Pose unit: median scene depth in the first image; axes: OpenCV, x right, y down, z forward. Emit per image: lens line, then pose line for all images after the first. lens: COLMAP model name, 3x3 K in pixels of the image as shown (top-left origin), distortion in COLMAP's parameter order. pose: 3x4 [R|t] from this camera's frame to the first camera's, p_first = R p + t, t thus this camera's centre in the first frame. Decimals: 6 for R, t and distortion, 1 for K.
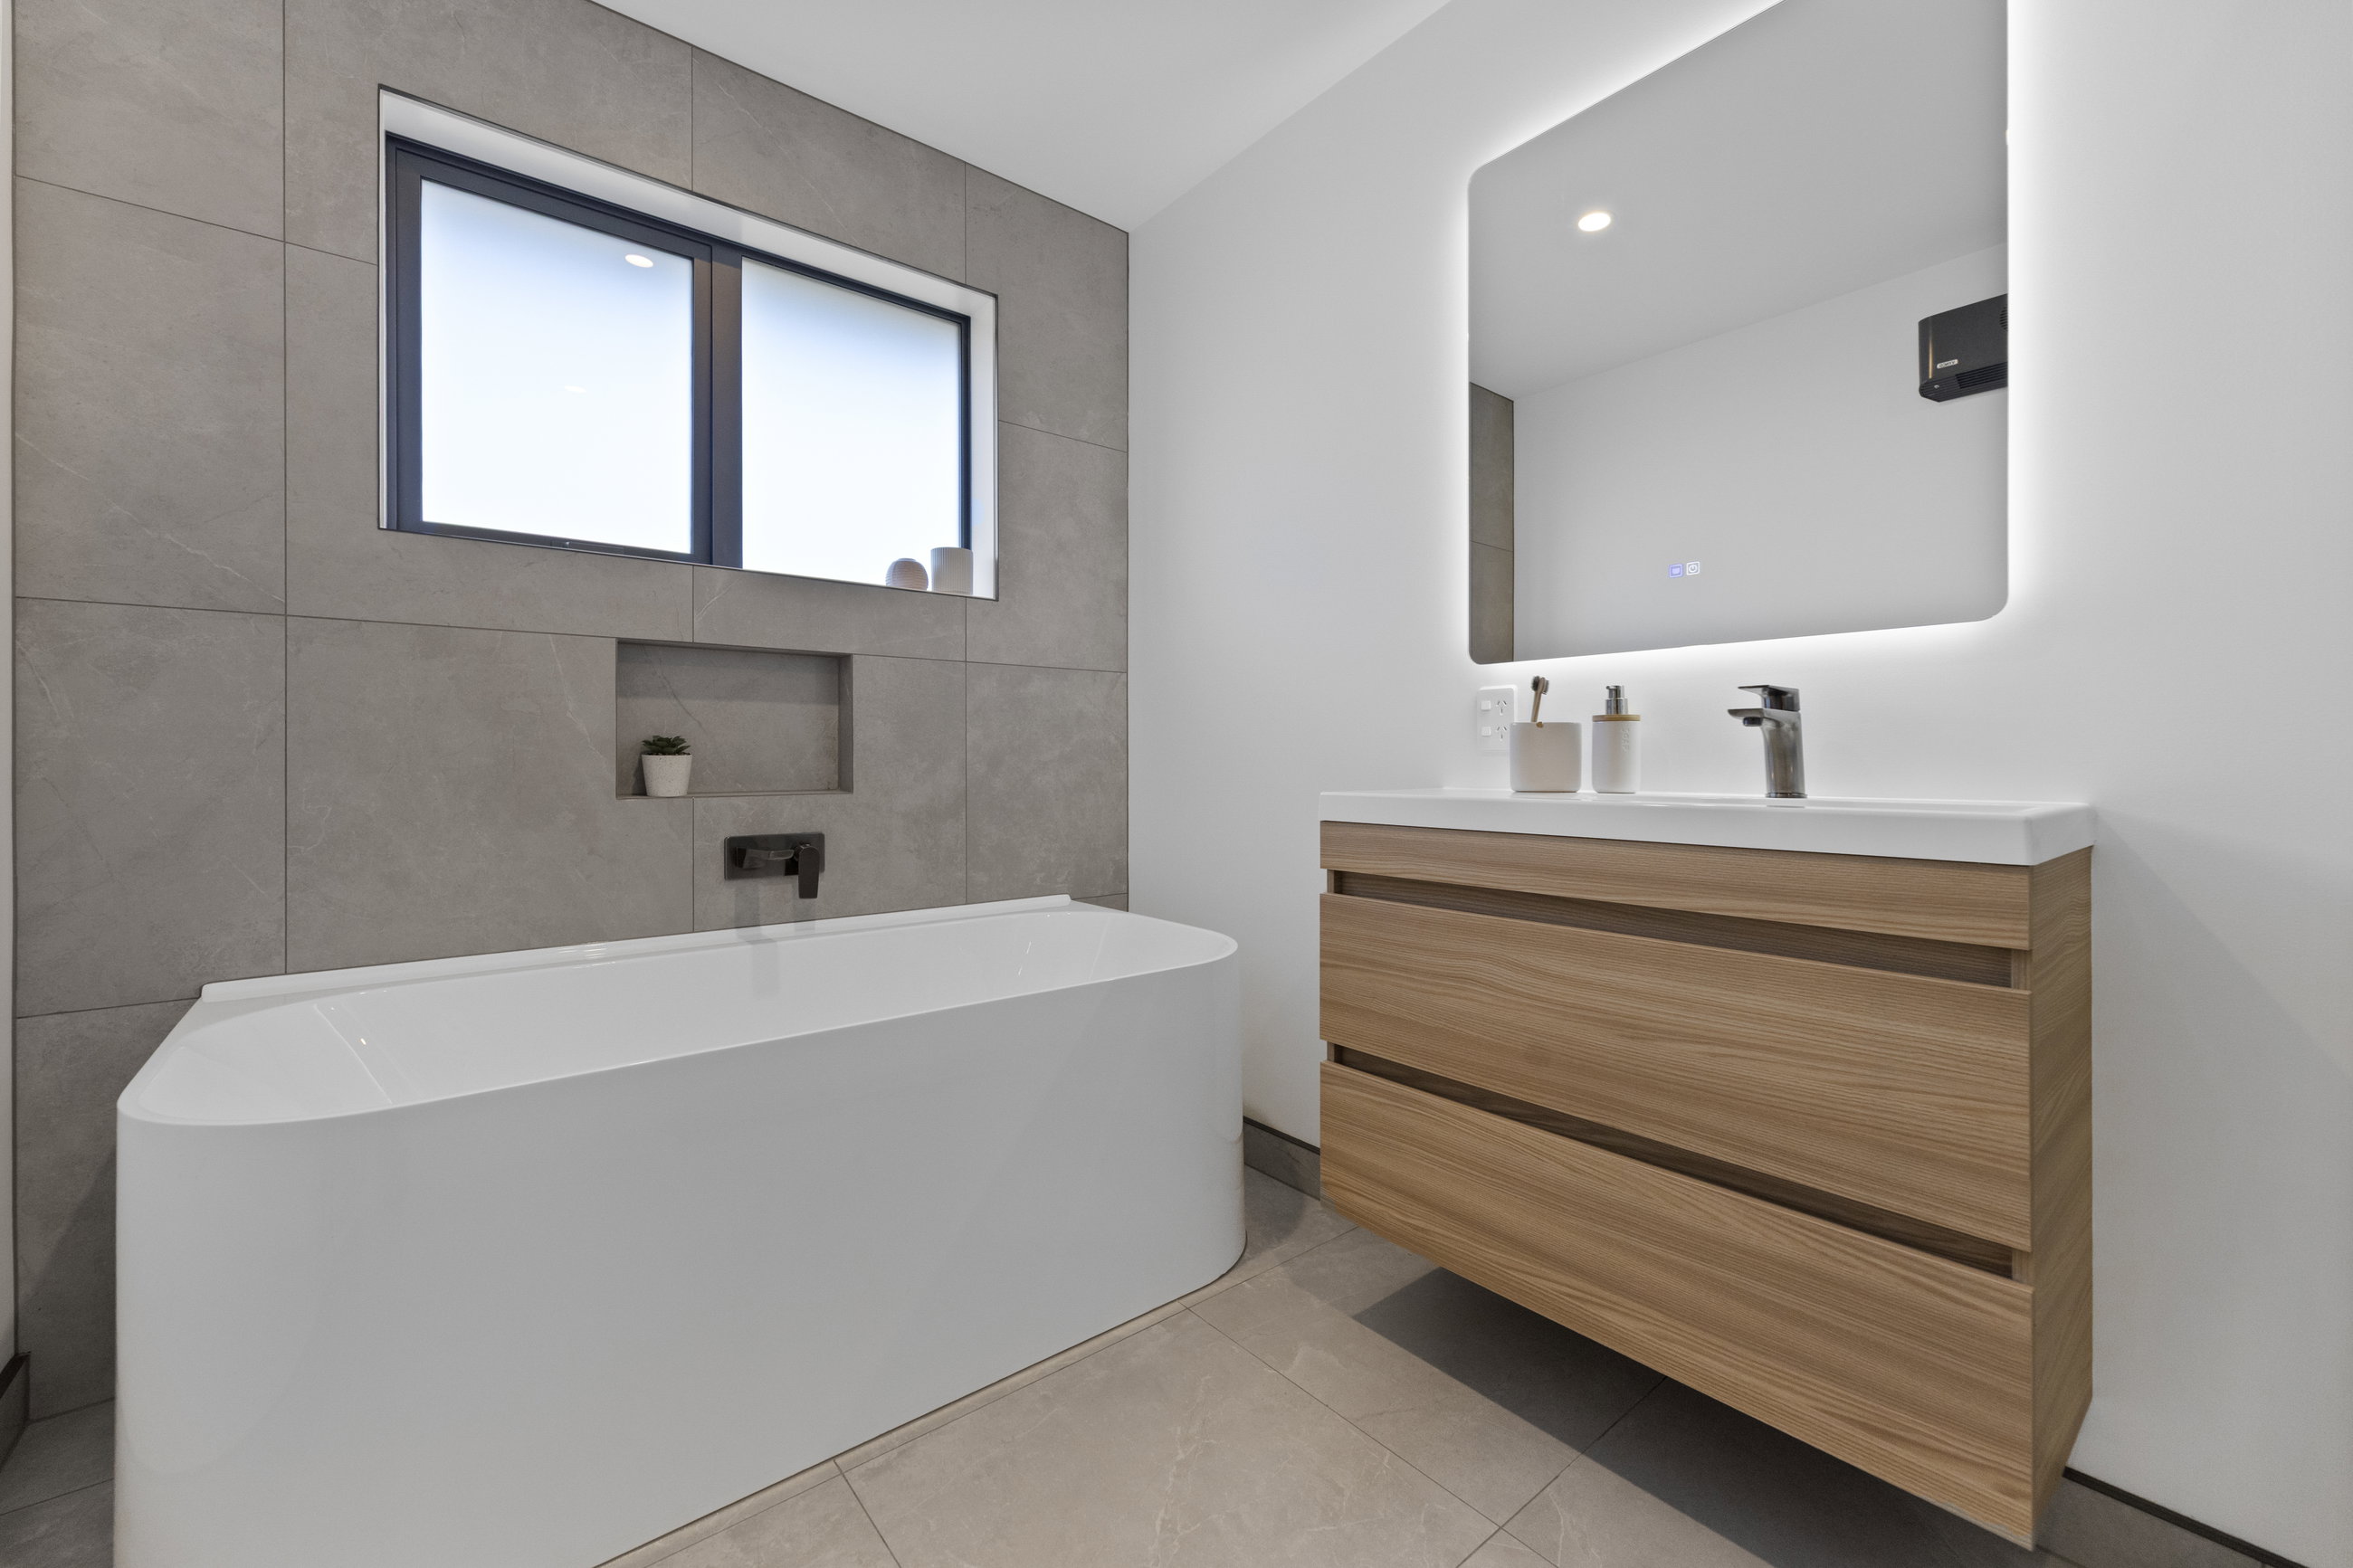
lens RADIAL K [[948.1, 0, 1172.2], [0, 948.1, 770.8], [0, 0, 1]] dist [-0.001223, -0.000219]
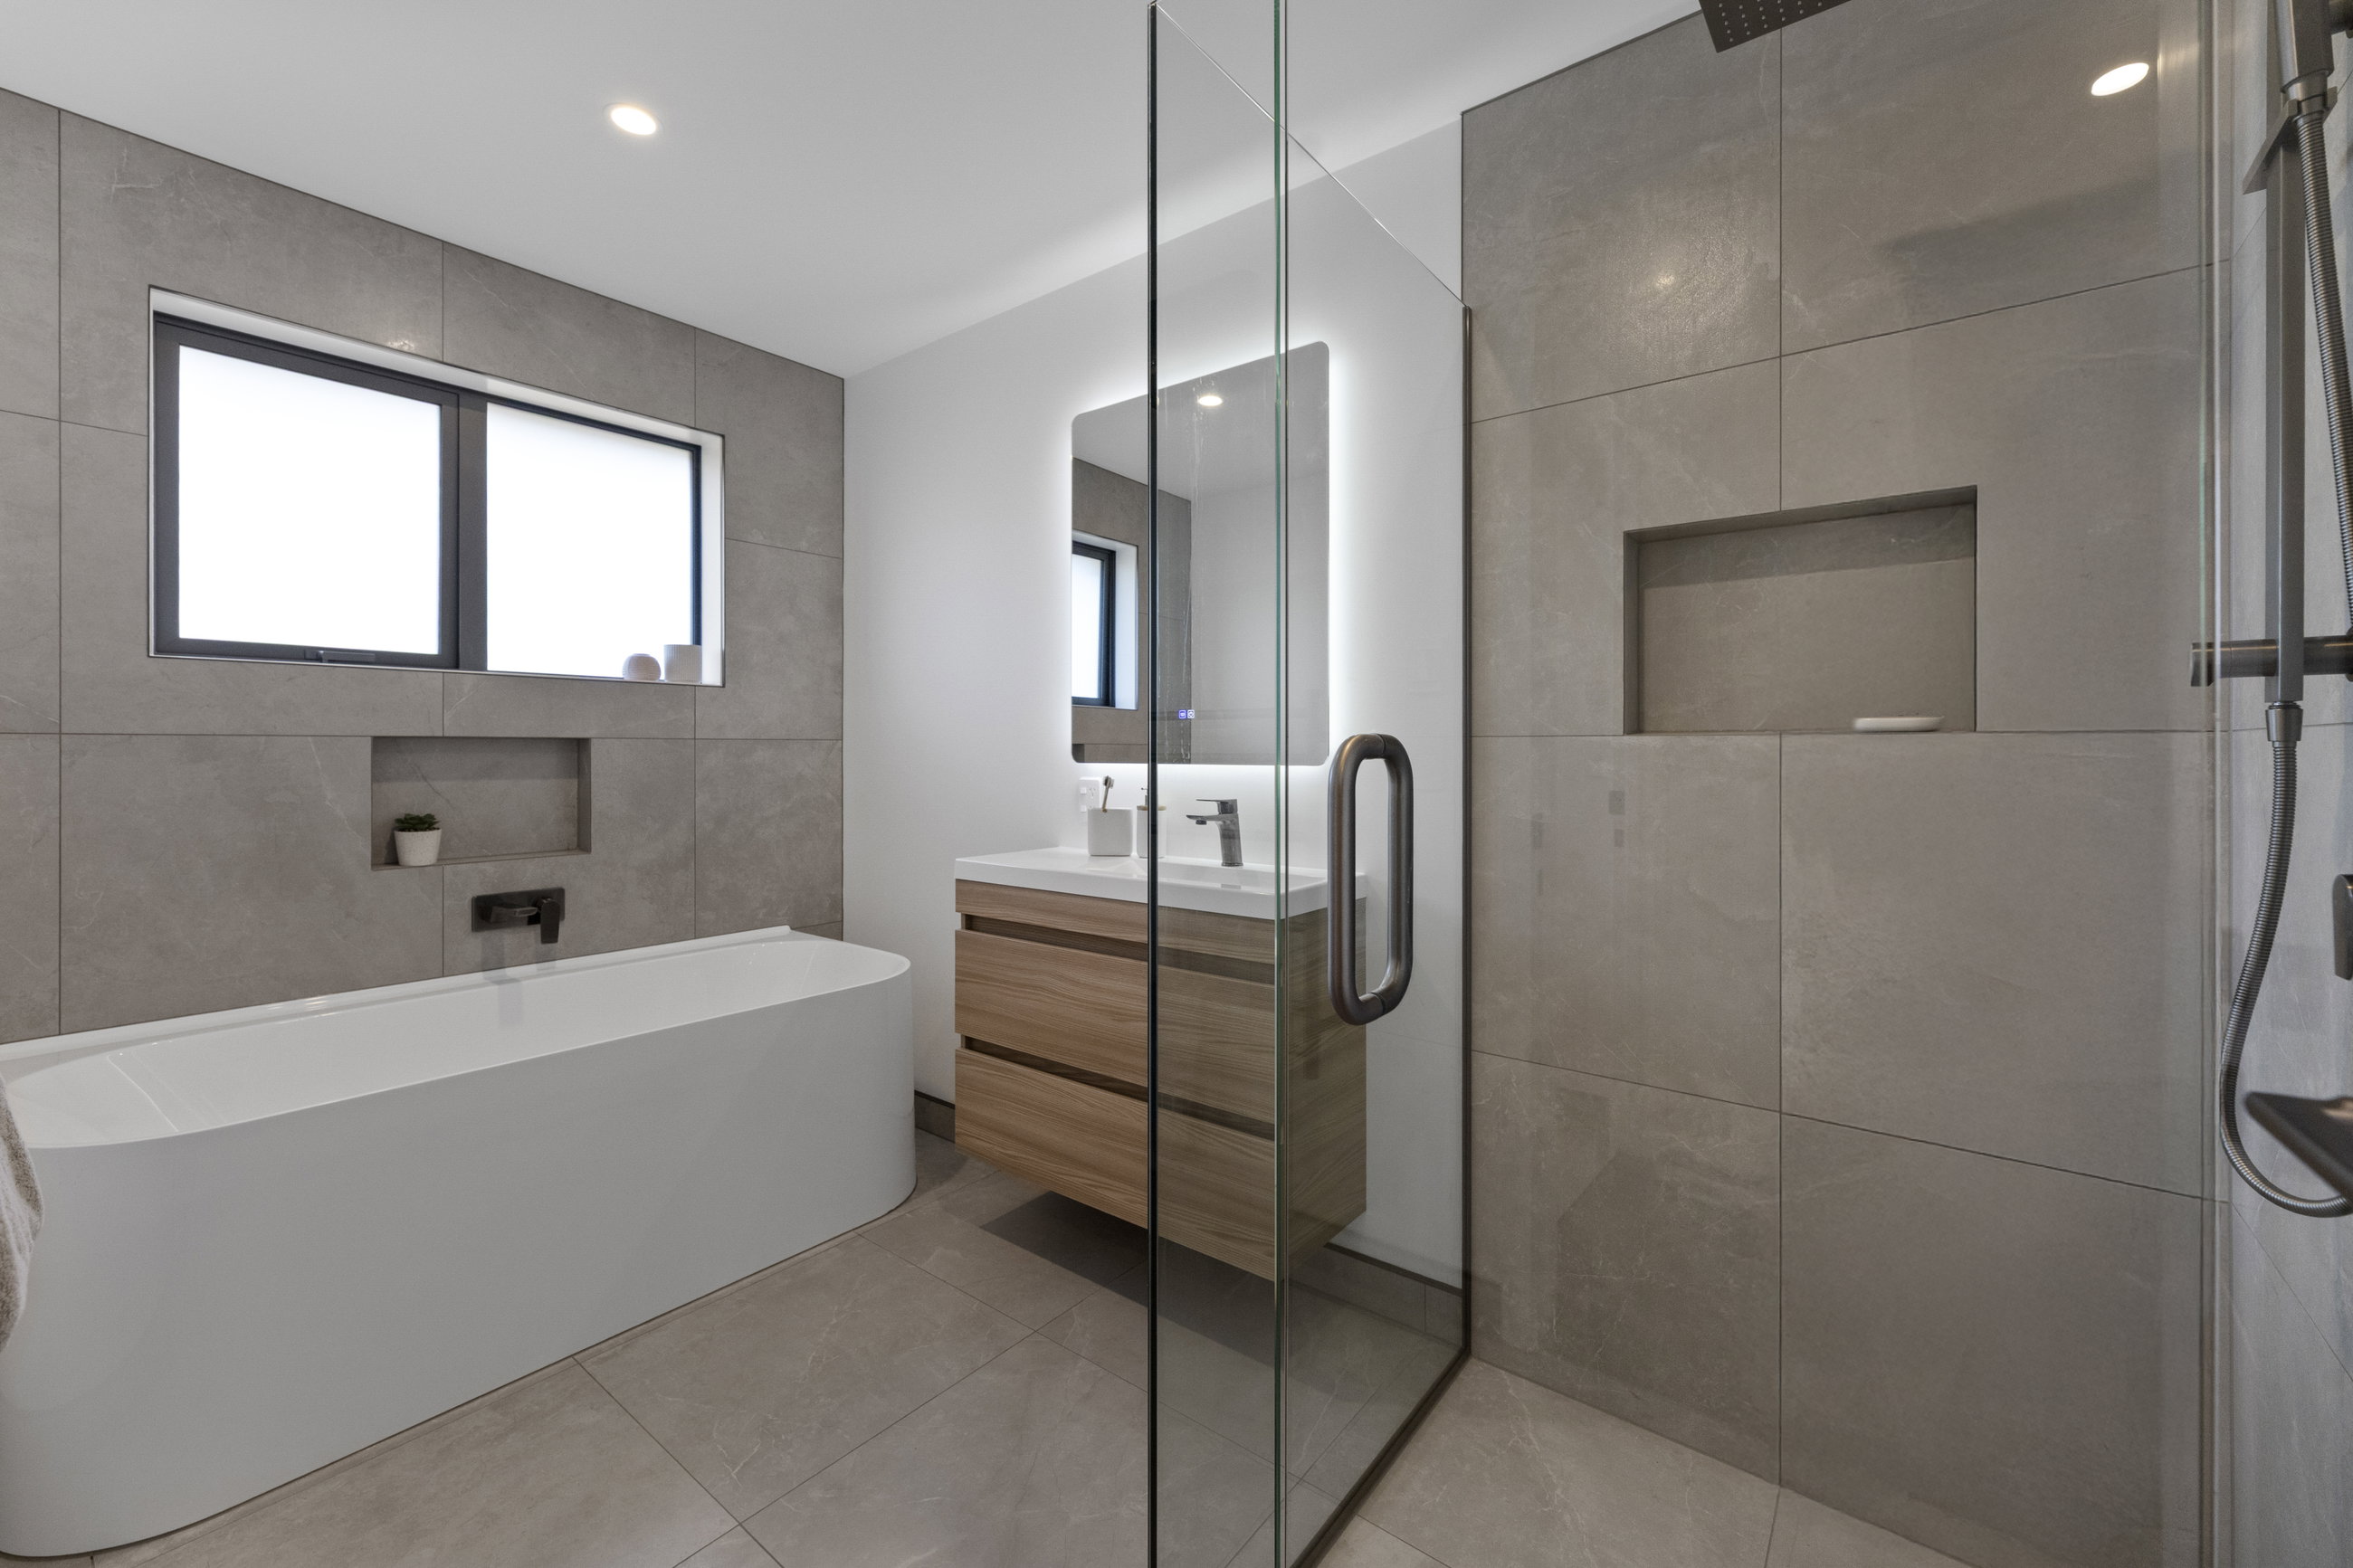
lens RADIAL K [[942.9, 0, 1175.7], [0, 942.9, 757.6], [0, 0, 1]] dist [-0.000375, -0.000416]
pose [[0.974716, -0.000180, 0.223447, 0.135795], [0.001162, 0.999990, -0.004261, -0.102744], [-0.223444, 0.004413, 0.974707, -0.379014]]
